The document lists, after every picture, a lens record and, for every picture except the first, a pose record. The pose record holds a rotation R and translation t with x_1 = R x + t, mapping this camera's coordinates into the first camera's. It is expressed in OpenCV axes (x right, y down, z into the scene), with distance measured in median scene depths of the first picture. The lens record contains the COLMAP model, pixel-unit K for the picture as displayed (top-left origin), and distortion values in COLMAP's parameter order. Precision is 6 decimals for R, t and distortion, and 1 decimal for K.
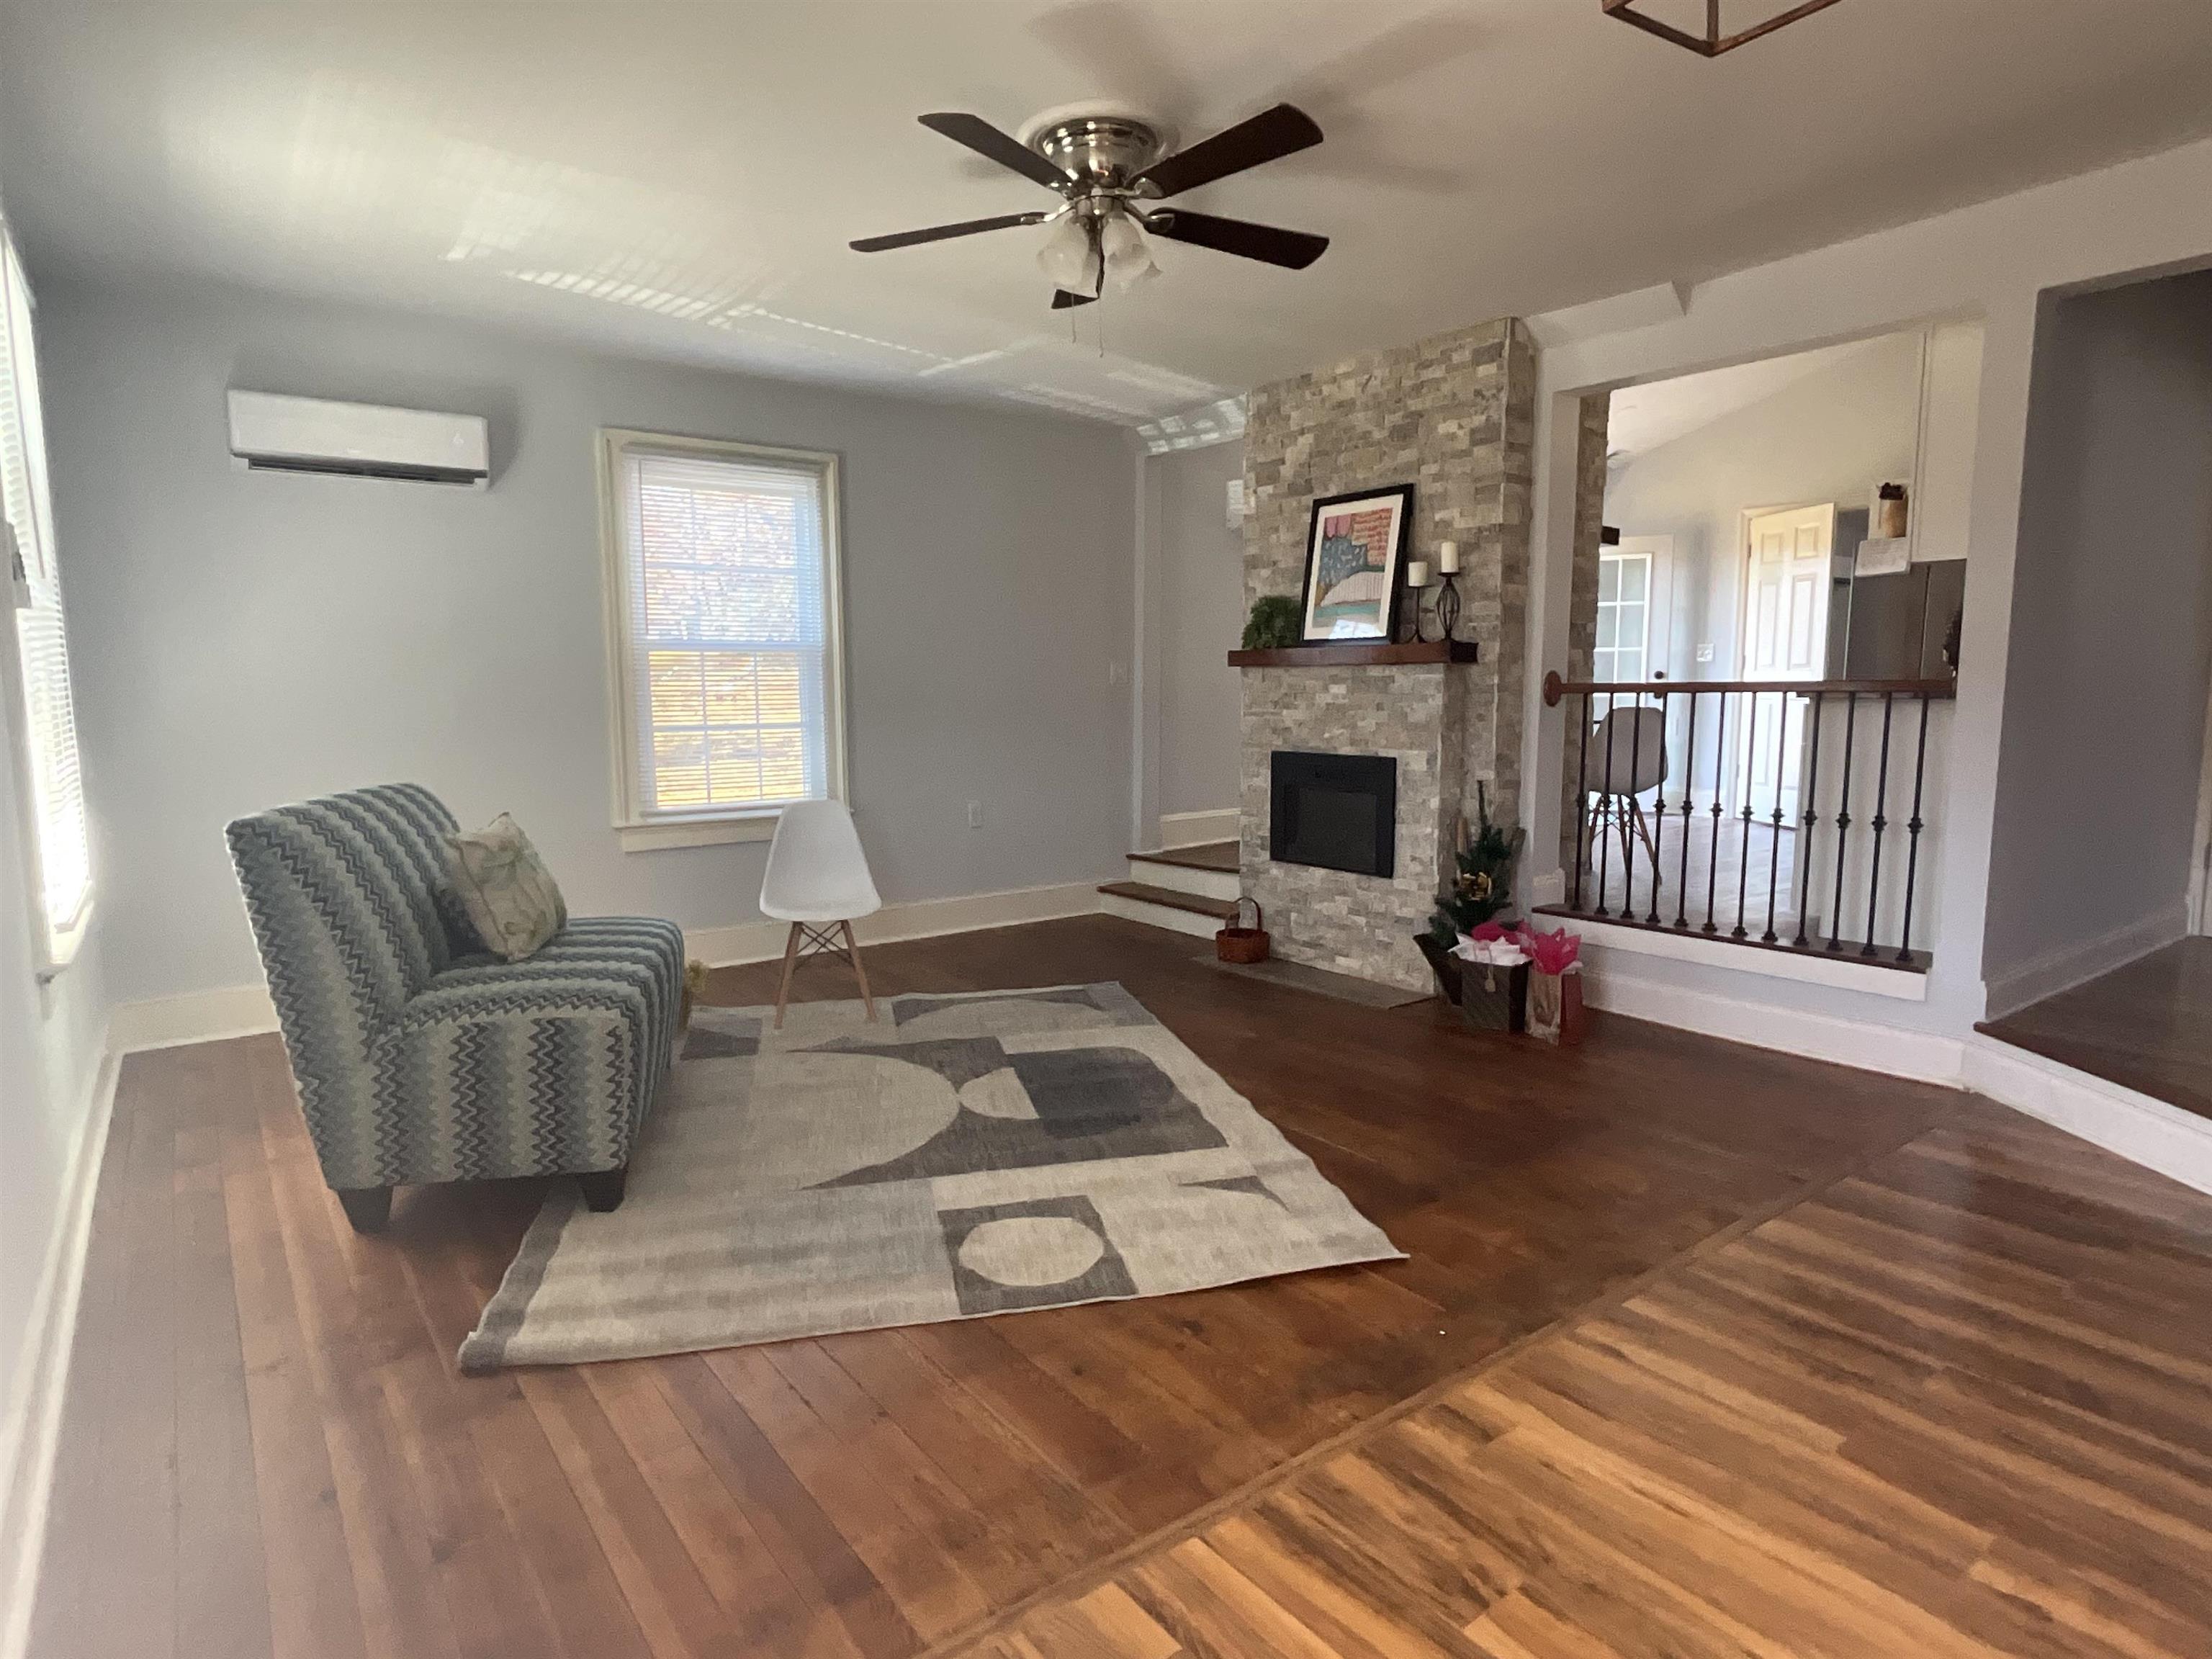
lens RADIAL K [[1232.1, 0, 1104.6], [0, 1232.1, 835.2], [0, 0, 1]] dist [-0.007379, -0.000686]
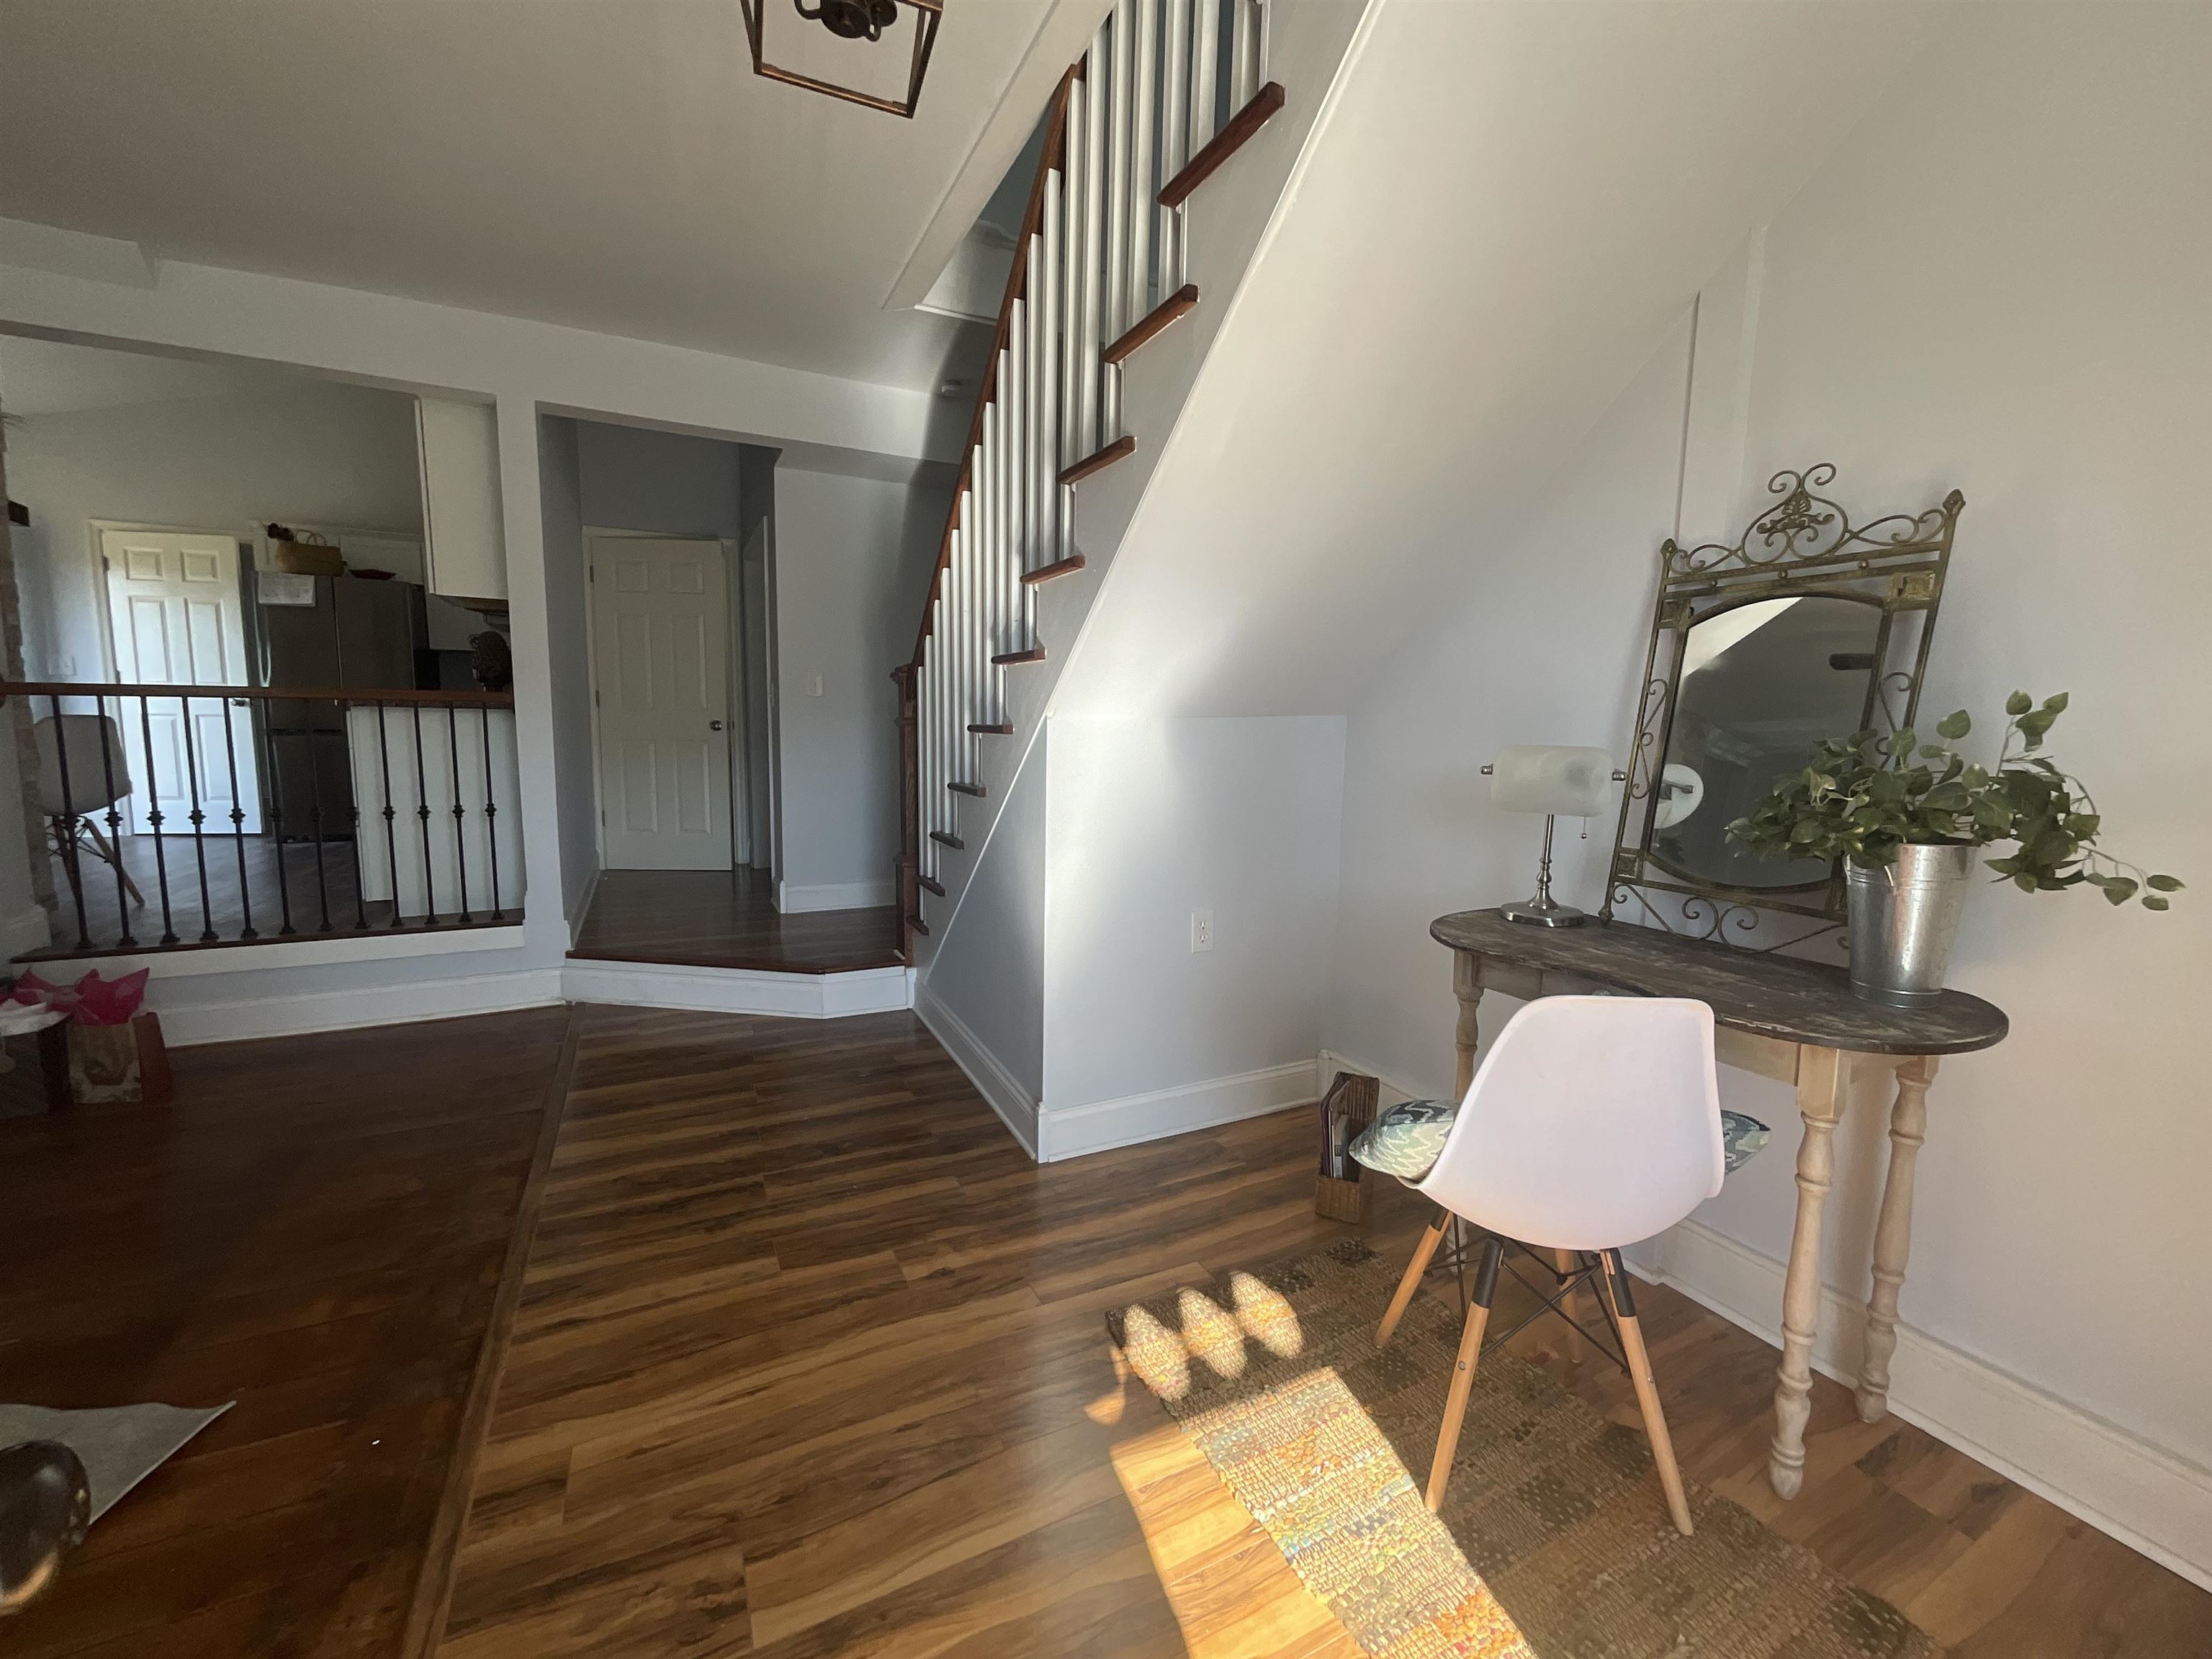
lens RADIAL K [[882.5, 0, 1107.1], [0, 882.5, 826.9], [0, 0, 1]] dist [0.002481, 0.000148]
pose [[0.175486, -0.102476, 0.979134, -0.180862], [0.100287, 0.991255, 0.085771, -0.008236], [-0.979361, 0.083143, 0.184228, 0.376968]]
